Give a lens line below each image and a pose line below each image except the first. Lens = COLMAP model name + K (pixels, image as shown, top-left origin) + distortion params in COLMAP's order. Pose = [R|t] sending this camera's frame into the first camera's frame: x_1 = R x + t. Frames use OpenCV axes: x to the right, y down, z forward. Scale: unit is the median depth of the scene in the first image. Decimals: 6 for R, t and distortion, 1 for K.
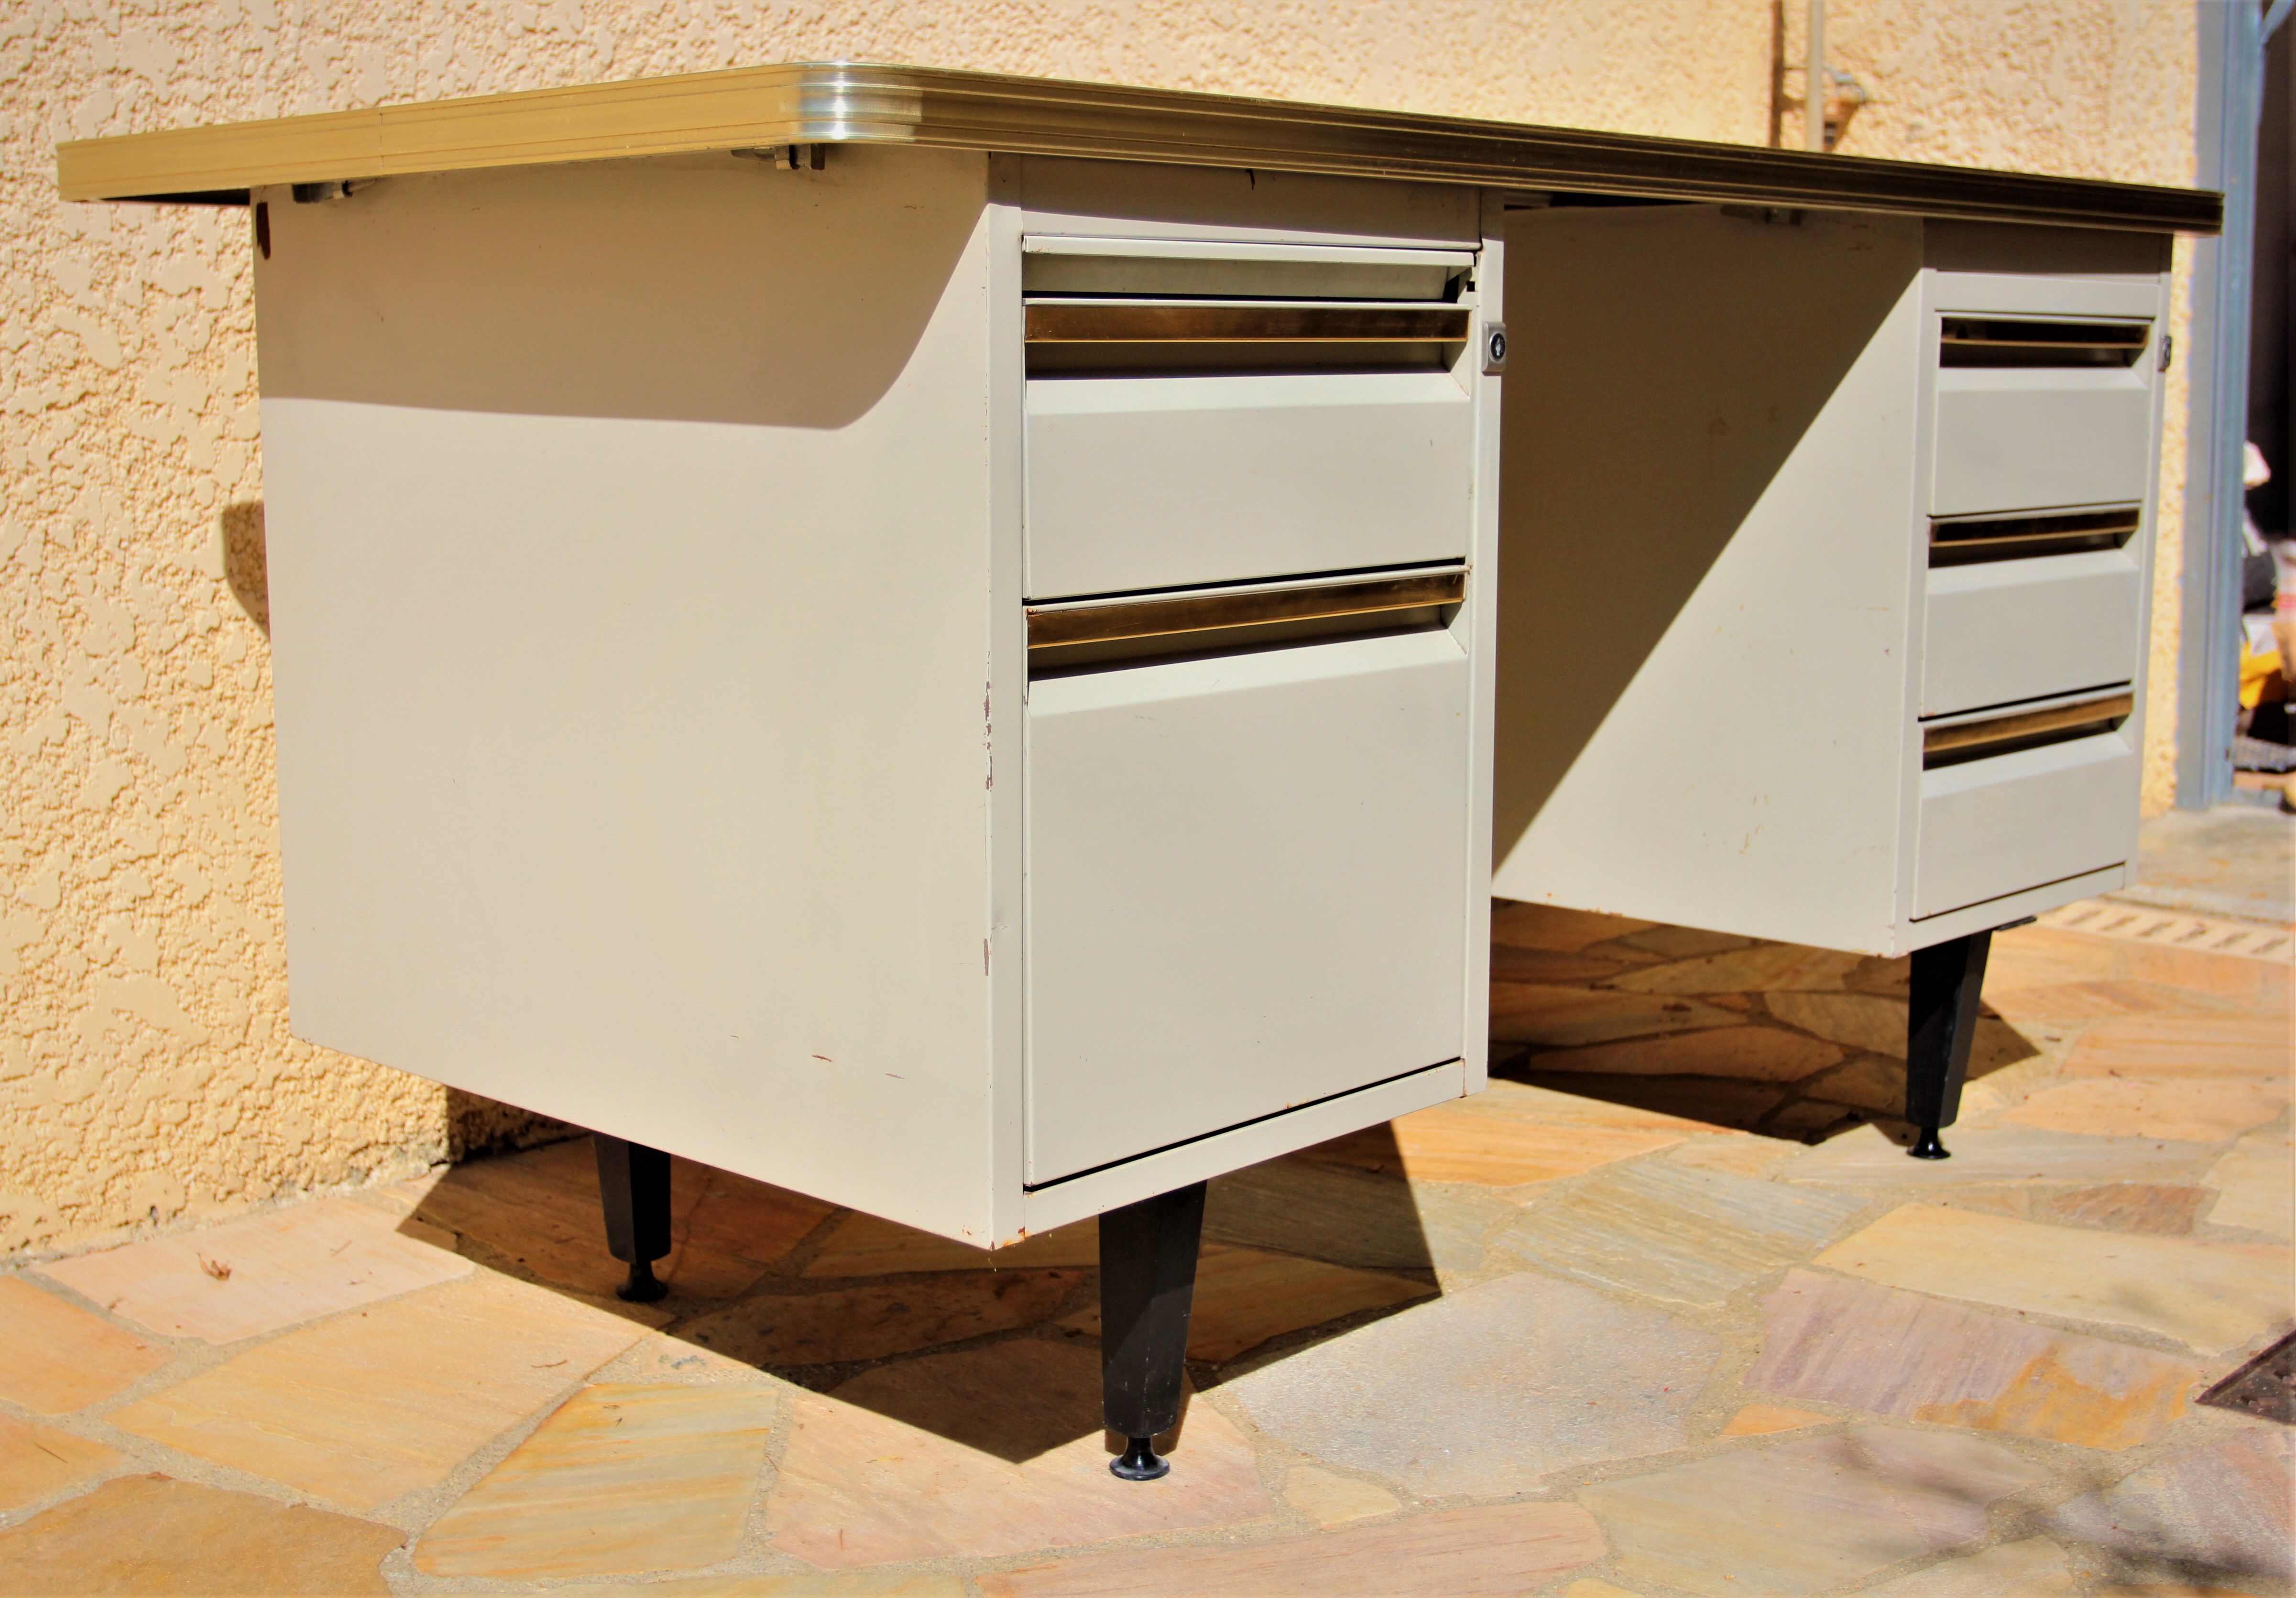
lens RADIAL K [[2915.1, 0, 1125.4], [0, 2915.1, 744.6], [0, 0, 1]] dist [-0.024198, 0.000000]
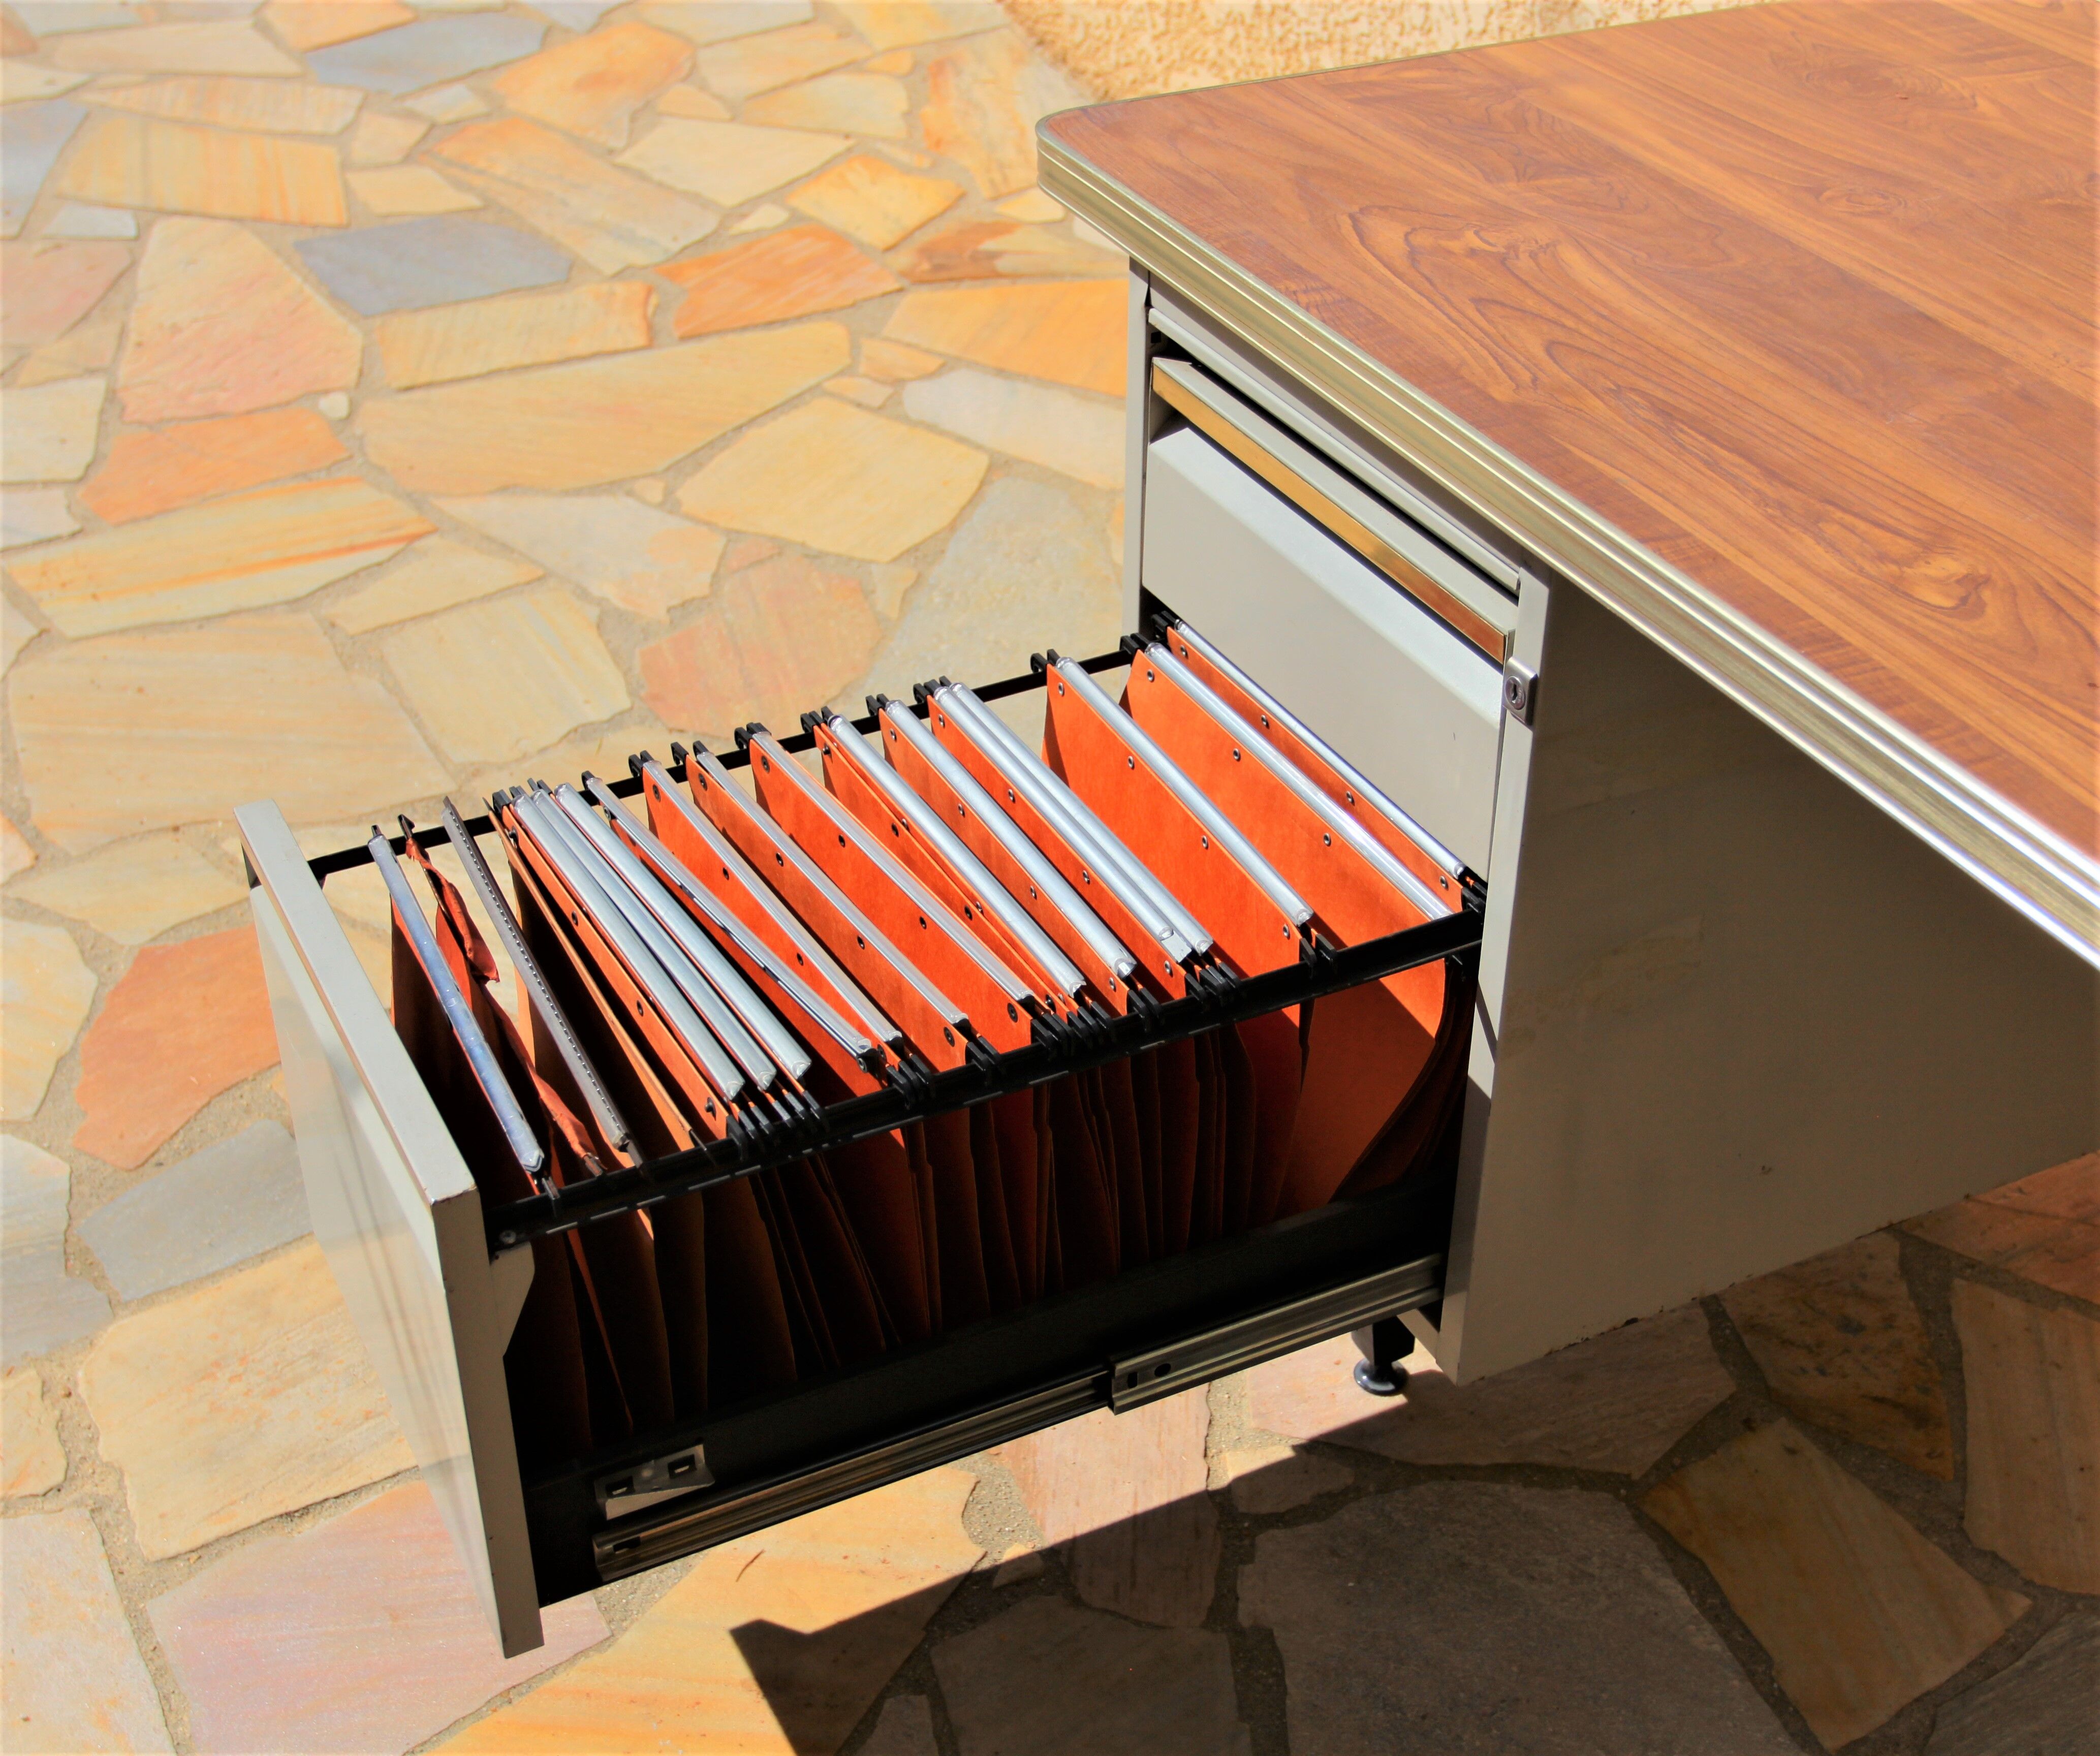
lens RADIAL K [[2873.1, 0, 1095.2], [0, 2873.1, 895.7], [0, 0, 1]] dist [-0.033205, 0.000000]
pose [[-0.341574, 0.520329, -0.782678, 0.664794], [-0.139489, 0.795476, 0.589713, -0.442446], [0.929446, 0.310606, -0.199133, 0.857313]]
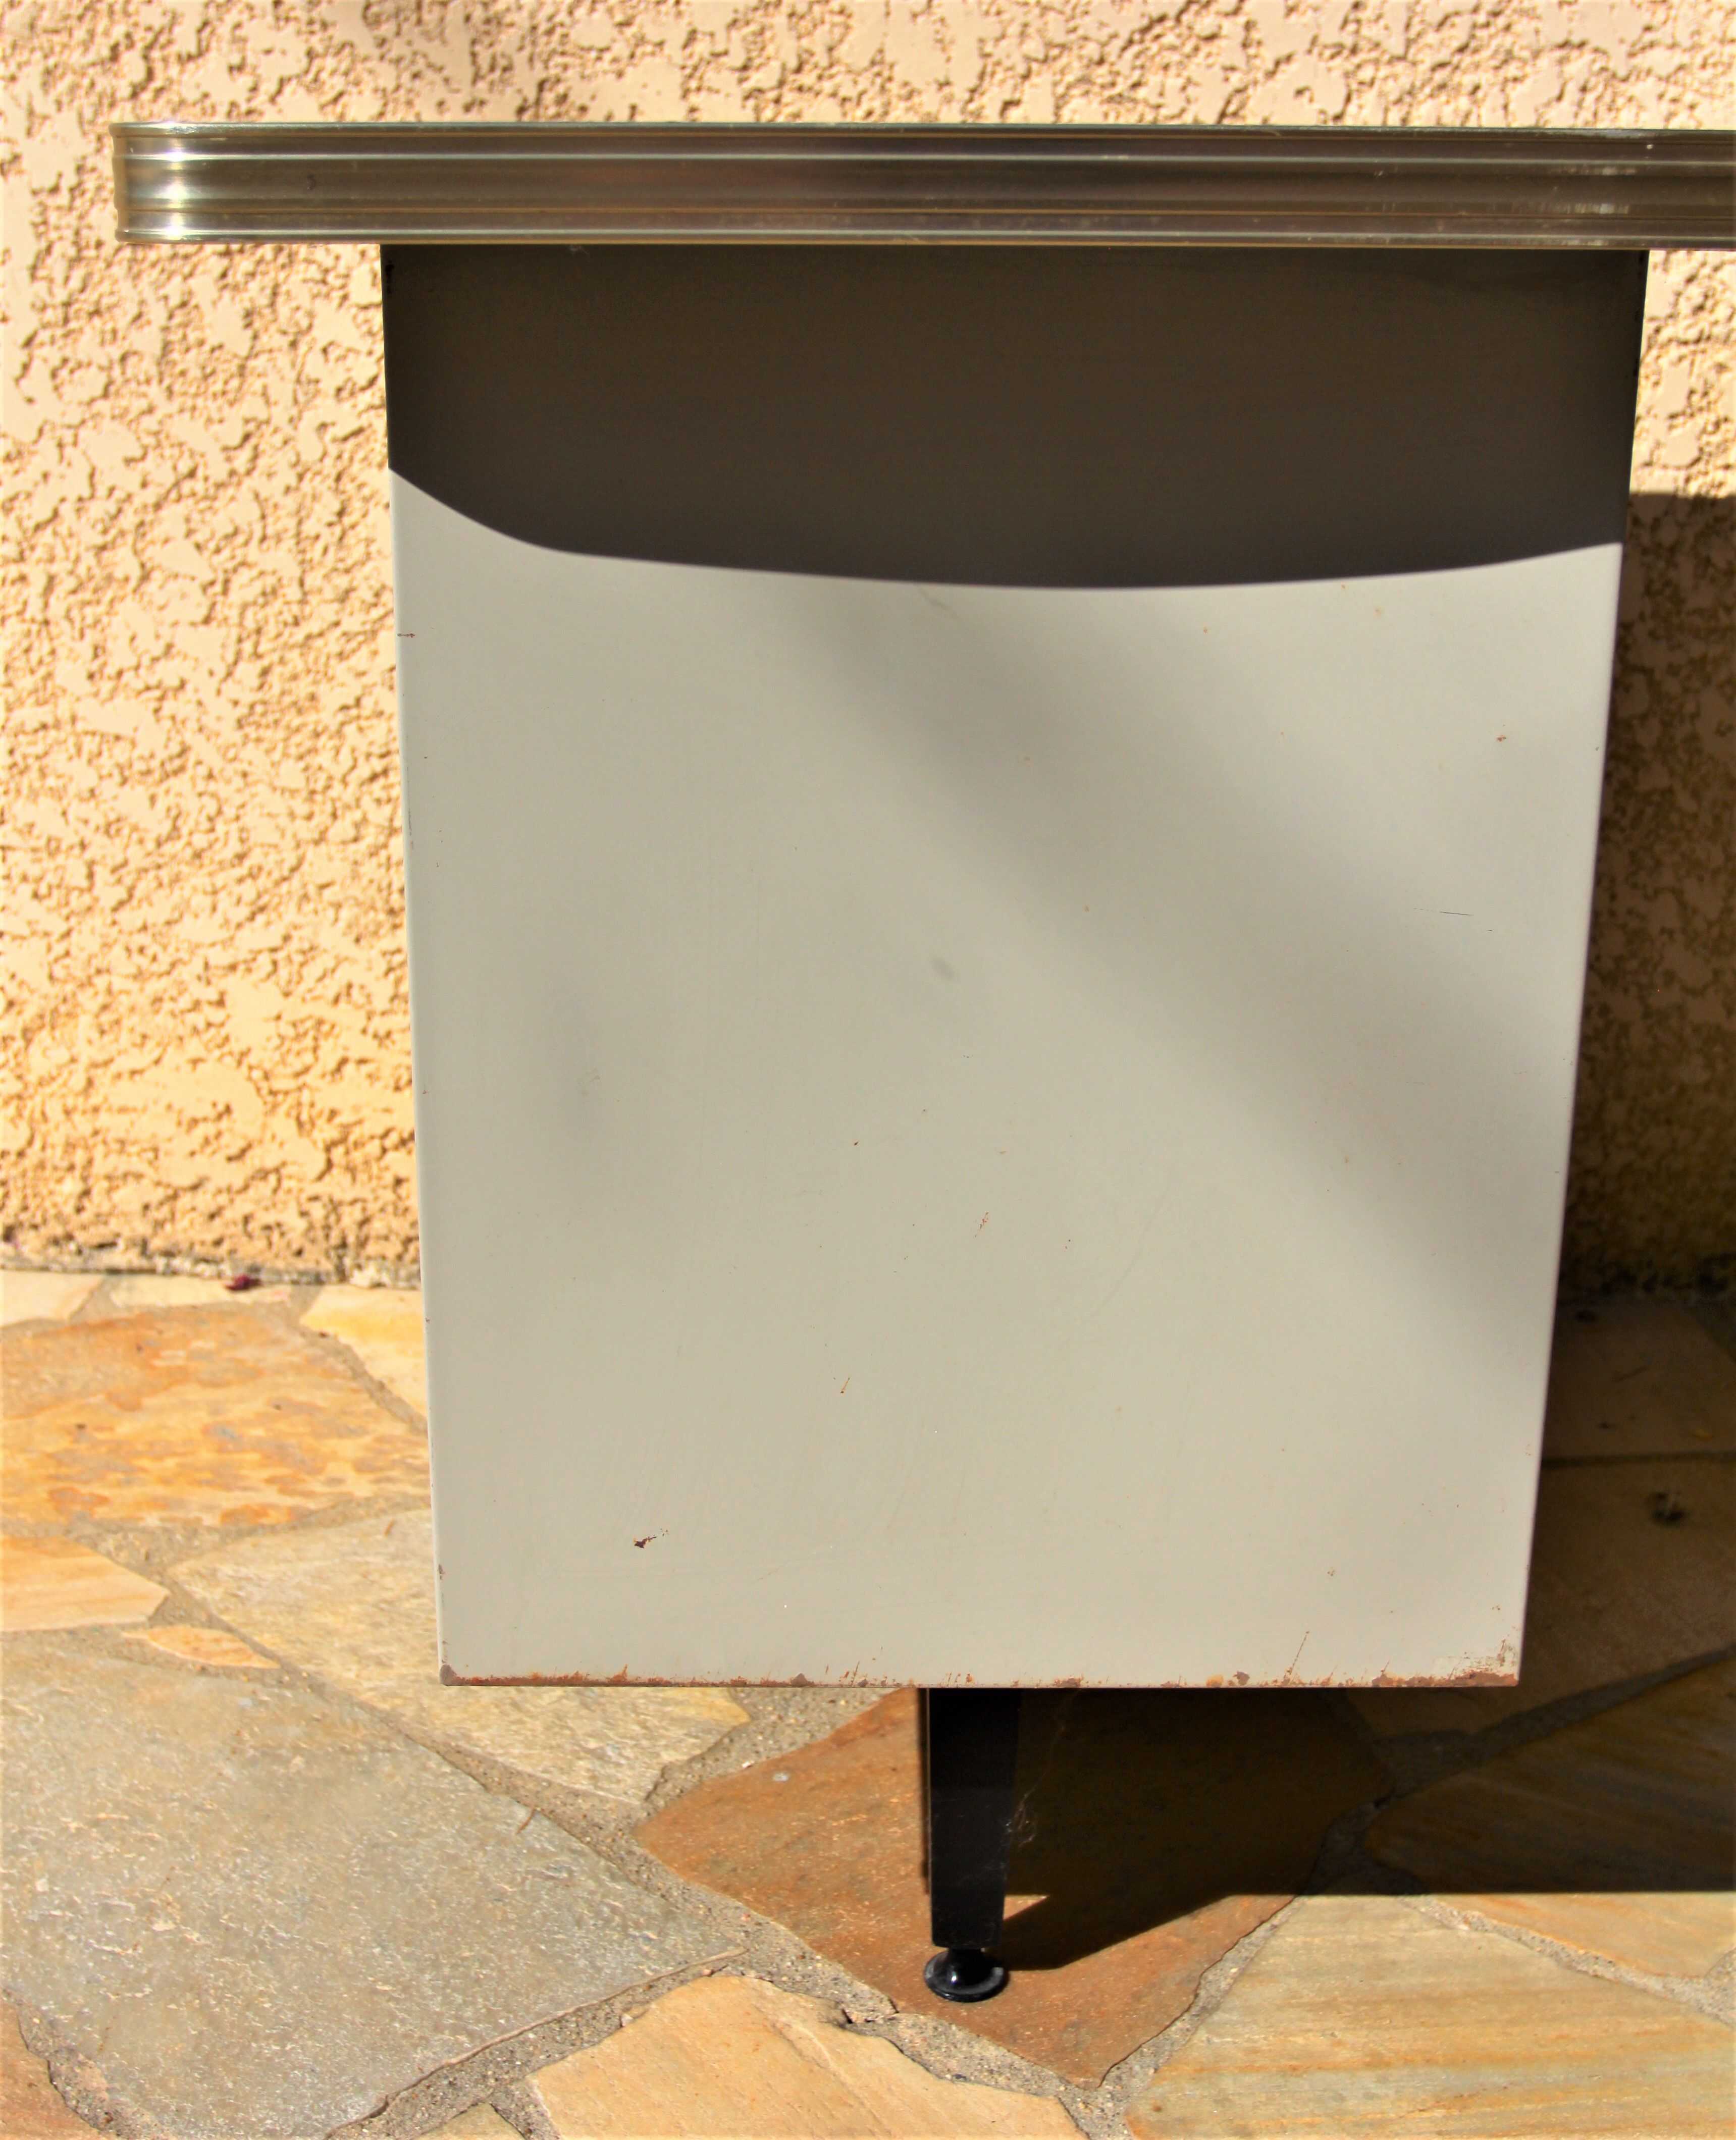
lens RADIAL K [[2728.6, 0, 885.8], [0, 2728.6, 1037.8], [0, 0, 1]] dist [-0.047028, 0.000000]
pose [[0.700711, 0.215195, -0.680217, 0.125160], [-0.090050, 0.972477, 0.214892, -0.092930], [0.707739, -0.089324, 0.700804, 0.241836]]
